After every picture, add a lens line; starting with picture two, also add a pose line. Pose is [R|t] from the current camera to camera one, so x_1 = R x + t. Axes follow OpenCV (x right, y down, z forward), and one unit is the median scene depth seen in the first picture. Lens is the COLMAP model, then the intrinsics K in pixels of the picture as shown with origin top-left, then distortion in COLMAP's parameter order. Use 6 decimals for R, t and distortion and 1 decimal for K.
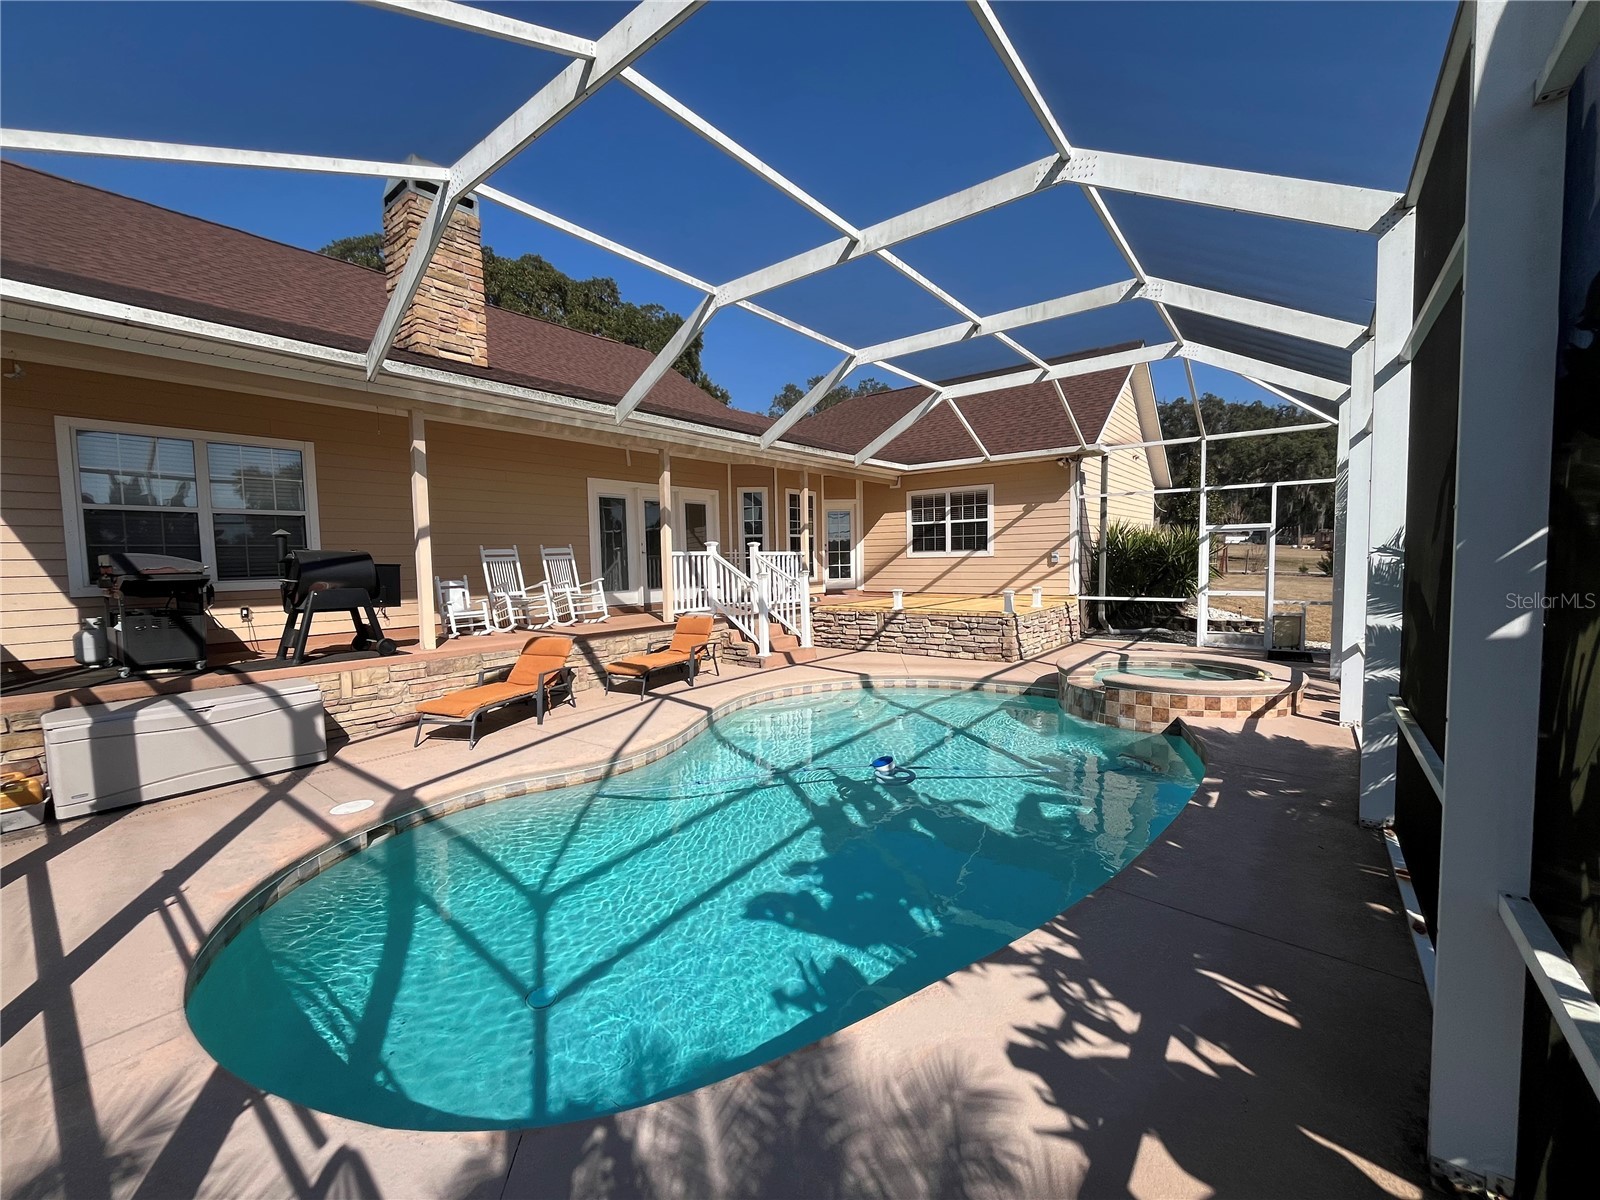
lens RADIAL K [[647.9, 0, 792.5], [0, 647.9, 598.6], [0, 0, 1]] dist [-0.001976, -0.000149]
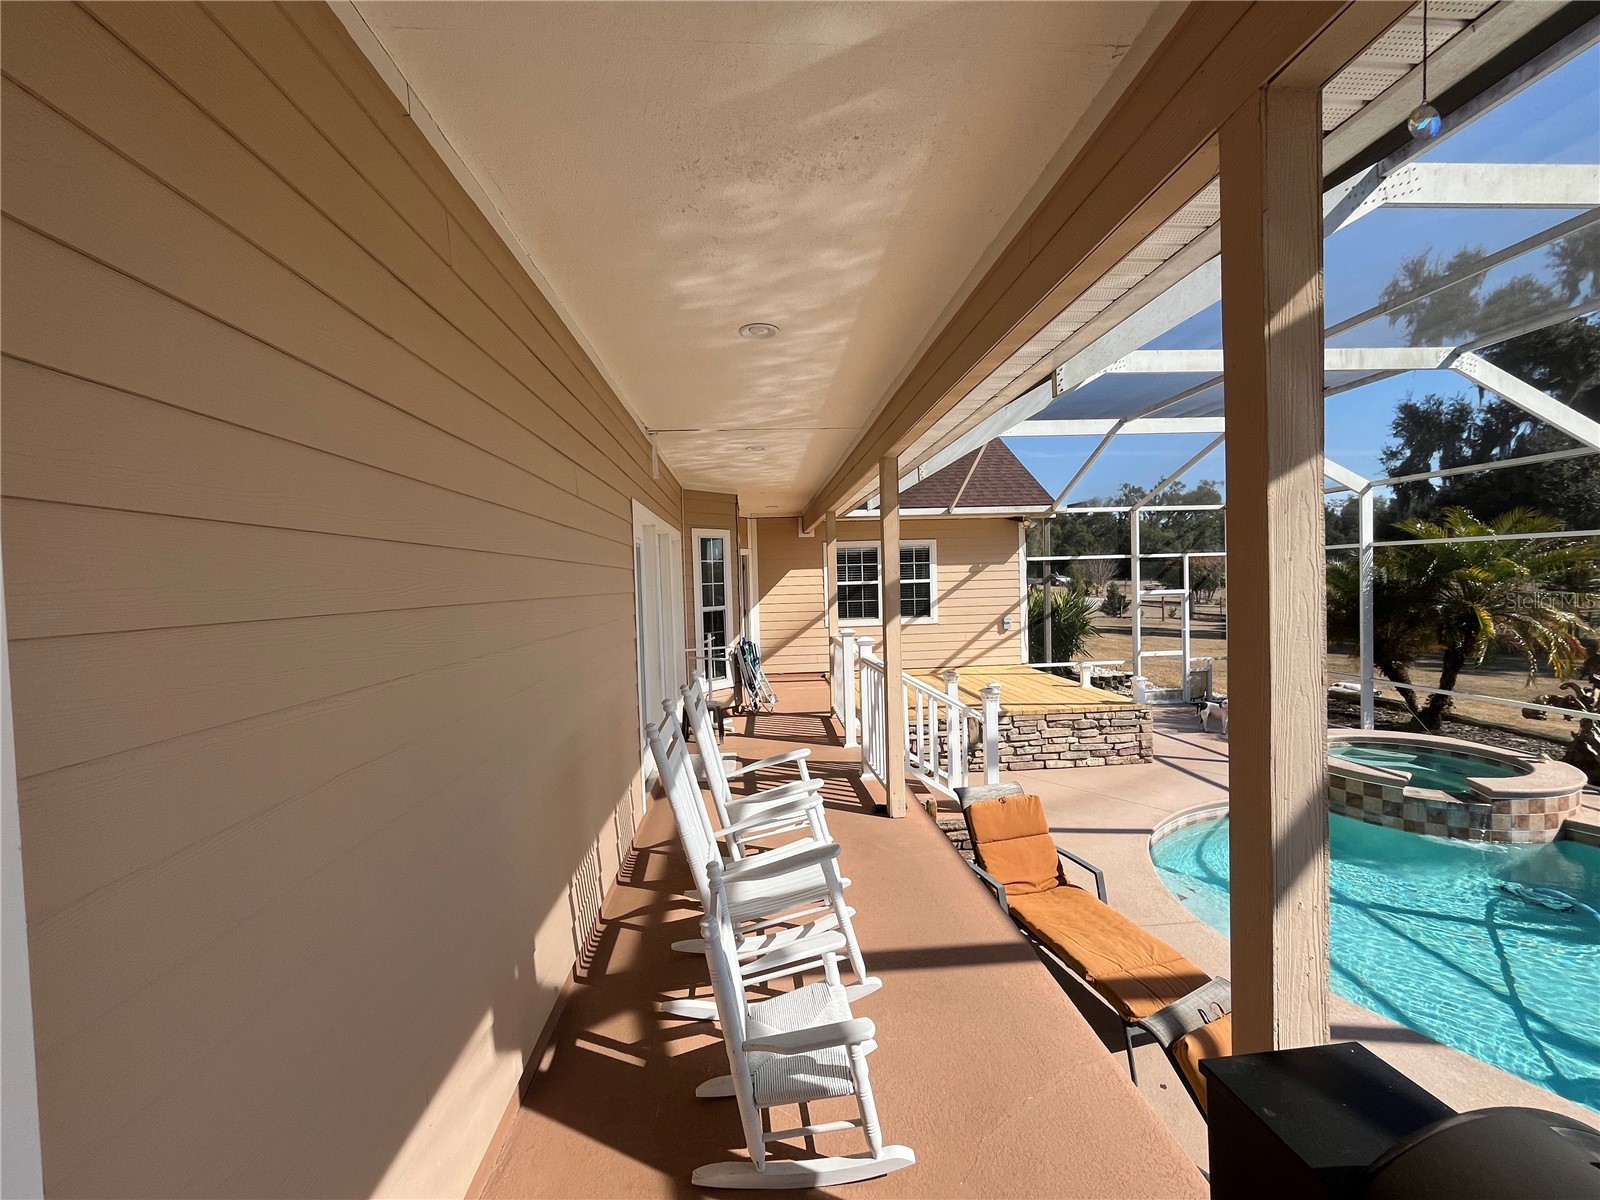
lens RADIAL K [[647.9, 0, 792.5], [0, 647.9, 598.6], [0, 0, 1]] dist [-0.001976, -0.000149]
pose [[0.743676, -0.021328, 0.668200, -0.514913], [0.058205, 0.997761, -0.032932, -0.103128], [-0.666002, 0.063383, 0.743253, 0.621029]]
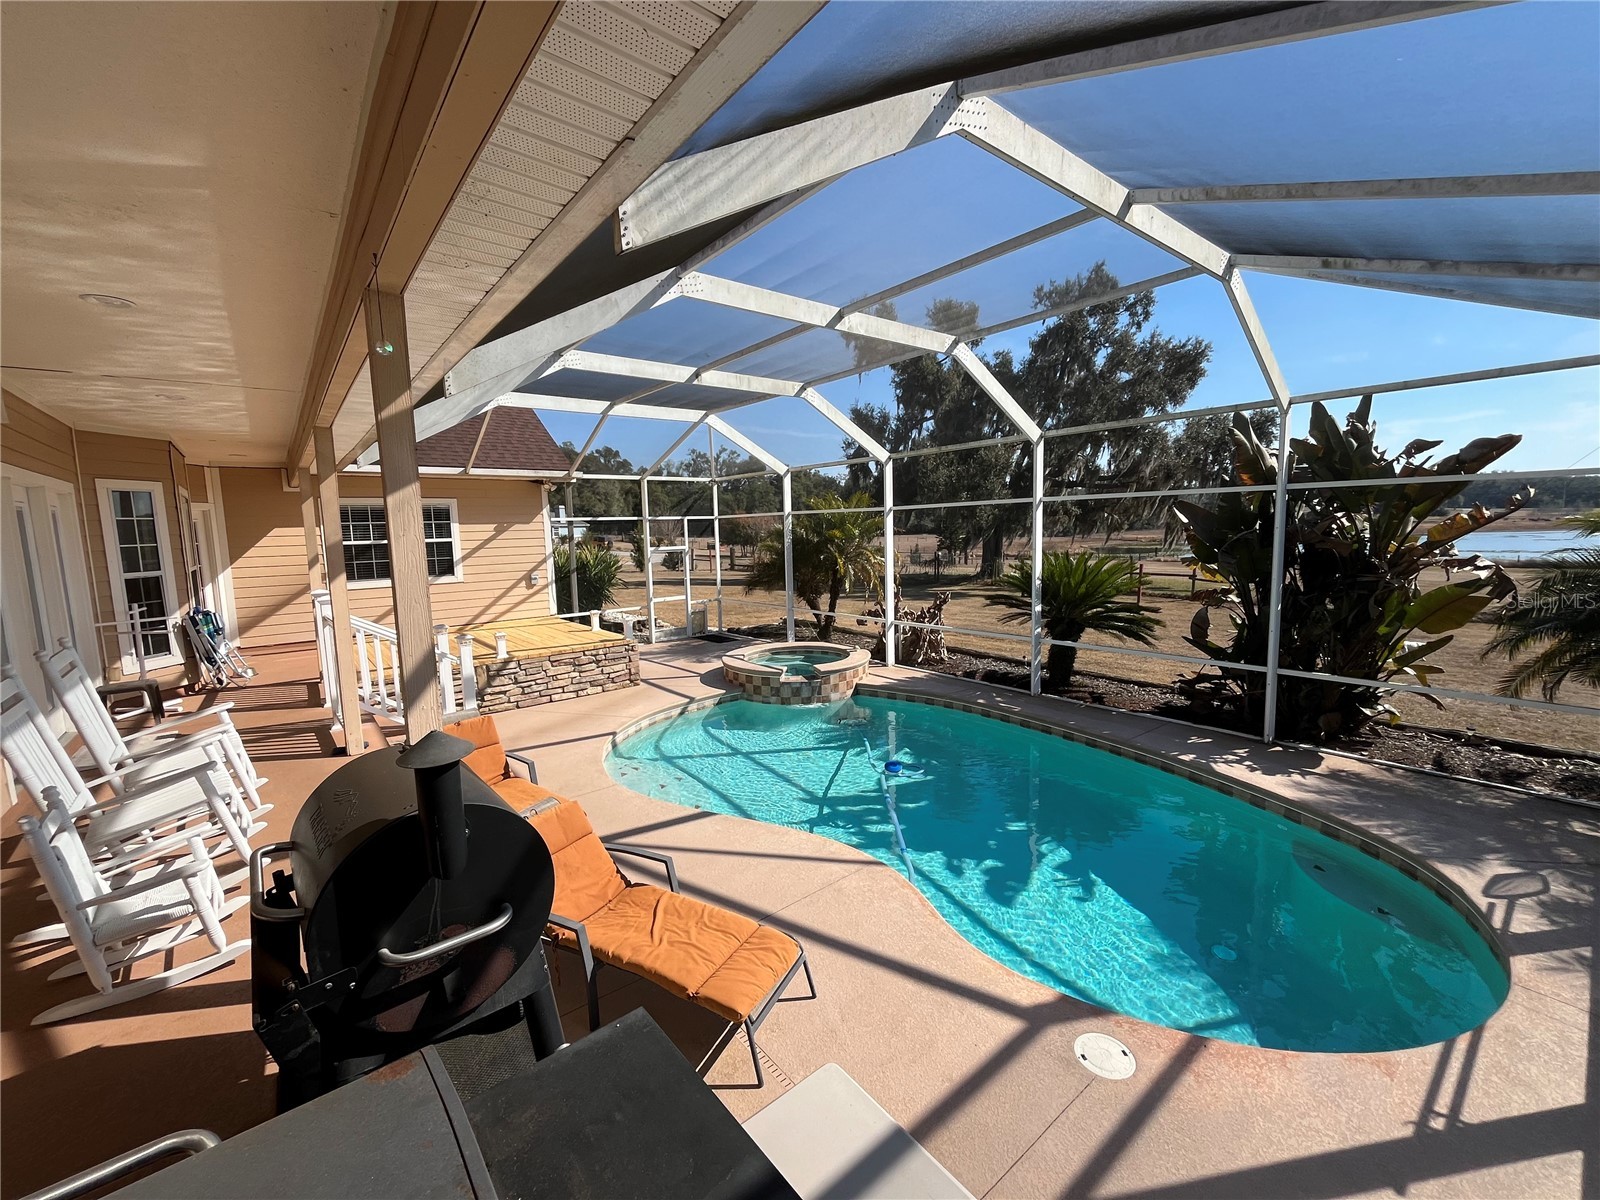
lens RADIAL K [[647.9, 0, 792.5], [0, 647.9, 598.6], [0, 0, 1]] dist [-0.001976, -0.000149]
pose [[0.220038, -0.095441, 0.970811, -0.562997], [0.085334, 0.993270, 0.078308, -0.093113], [-0.971752, 0.065612, 0.226702, 0.471704]]
